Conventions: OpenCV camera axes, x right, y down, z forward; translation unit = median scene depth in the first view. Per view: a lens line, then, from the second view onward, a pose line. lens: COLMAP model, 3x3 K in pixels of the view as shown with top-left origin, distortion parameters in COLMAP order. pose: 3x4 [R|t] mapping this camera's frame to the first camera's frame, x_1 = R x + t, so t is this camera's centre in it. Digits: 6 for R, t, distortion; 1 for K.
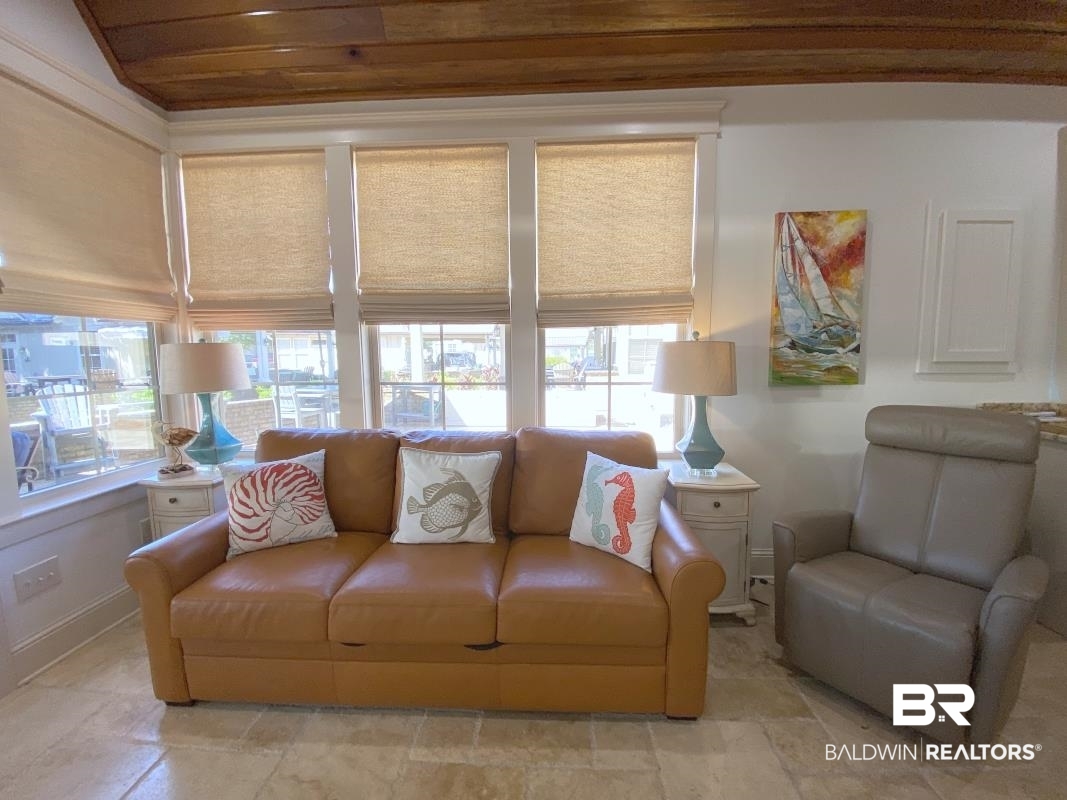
lens RADIAL K [[431.5, 0, 538.7], [0, 431.5, 400.7], [0, 0, 1]] dist [0.013465, -0.016617]
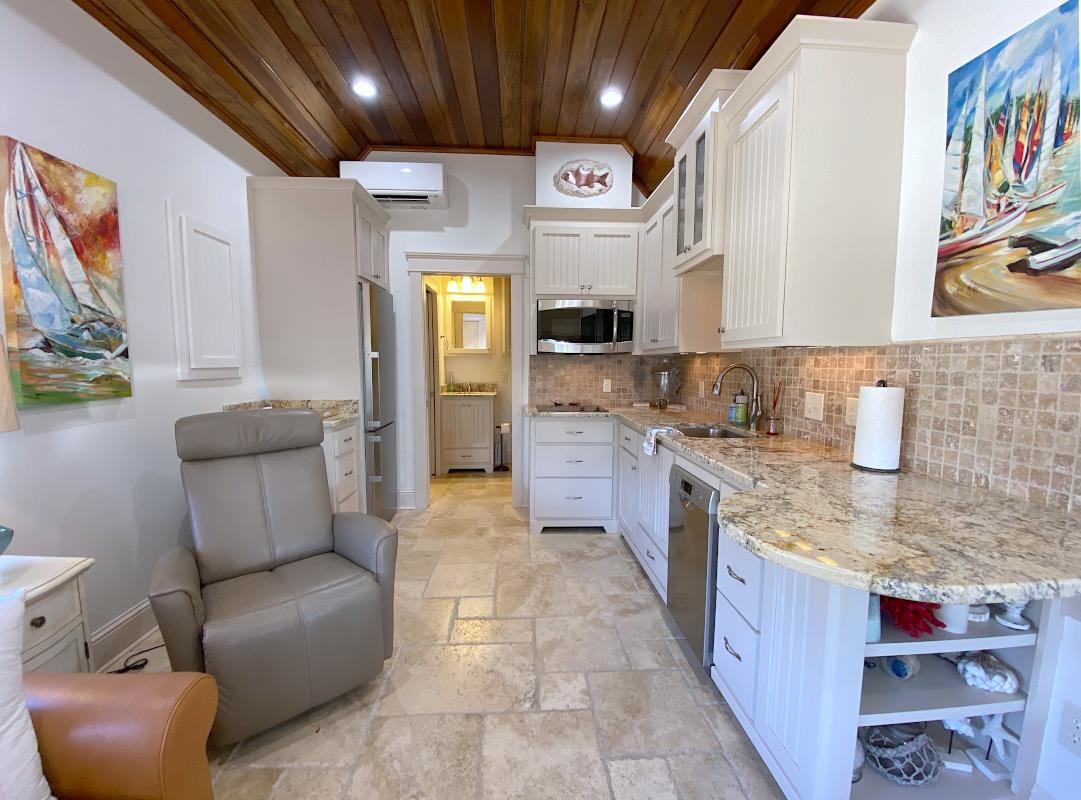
lens RADIAL K [[437.2, 0, 539.3], [0, 437.2, 401.6], [0, 0, 1]] dist [0.013465, -0.016617]
pose [[-0.098986, -0.082056, 0.991700, -0.159937], [0.101327, 0.990583, 0.092078, -0.027363], [-0.989916, 0.109601, -0.089739, 0.322115]]
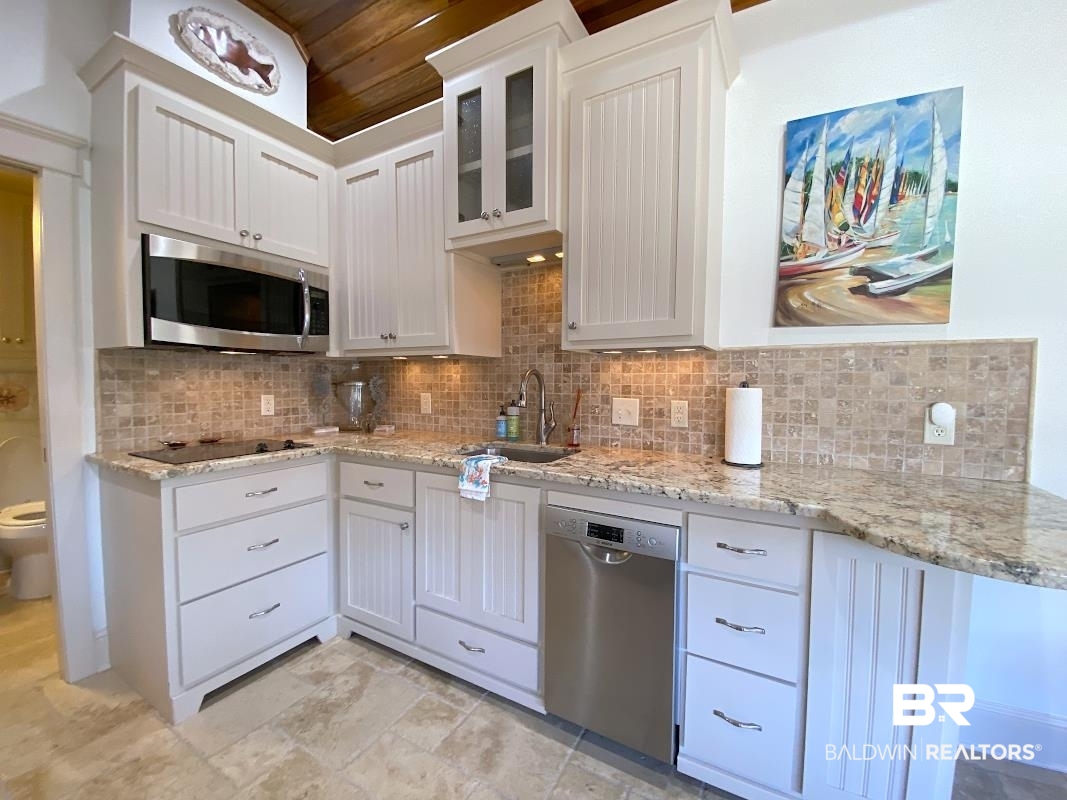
lens RADIAL K [[431.5, 0, 534.8], [0, 431.5, 400.0], [0, 0, 1]] dist [0.013465, -0.016617]
pose [[-0.890495, -0.018125, 0.454633, 0.436968], [0.049414, 0.989444, 0.136233, -0.029461], [-0.452303, 0.143780, -0.880199, 0.529067]]
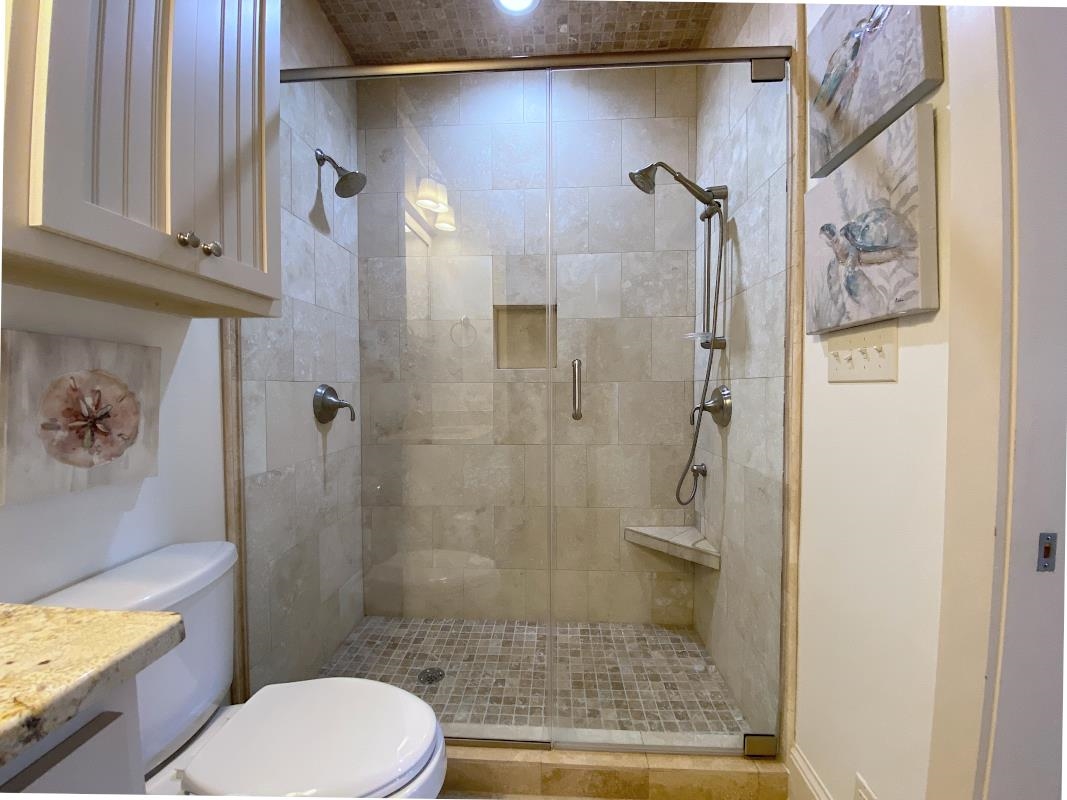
lens RADIAL K [[431.5, 0, 537.6], [0, 431.5, 402.3], [0, 0, 1]] dist [0.013465, -0.016617]
pose [[-0.999443, 0.029675, 0.015267, 1.911547], [0.031516, 0.989733, 0.139408, -0.004834], [-0.010973, 0.139811, -0.990117, 0.547212]]
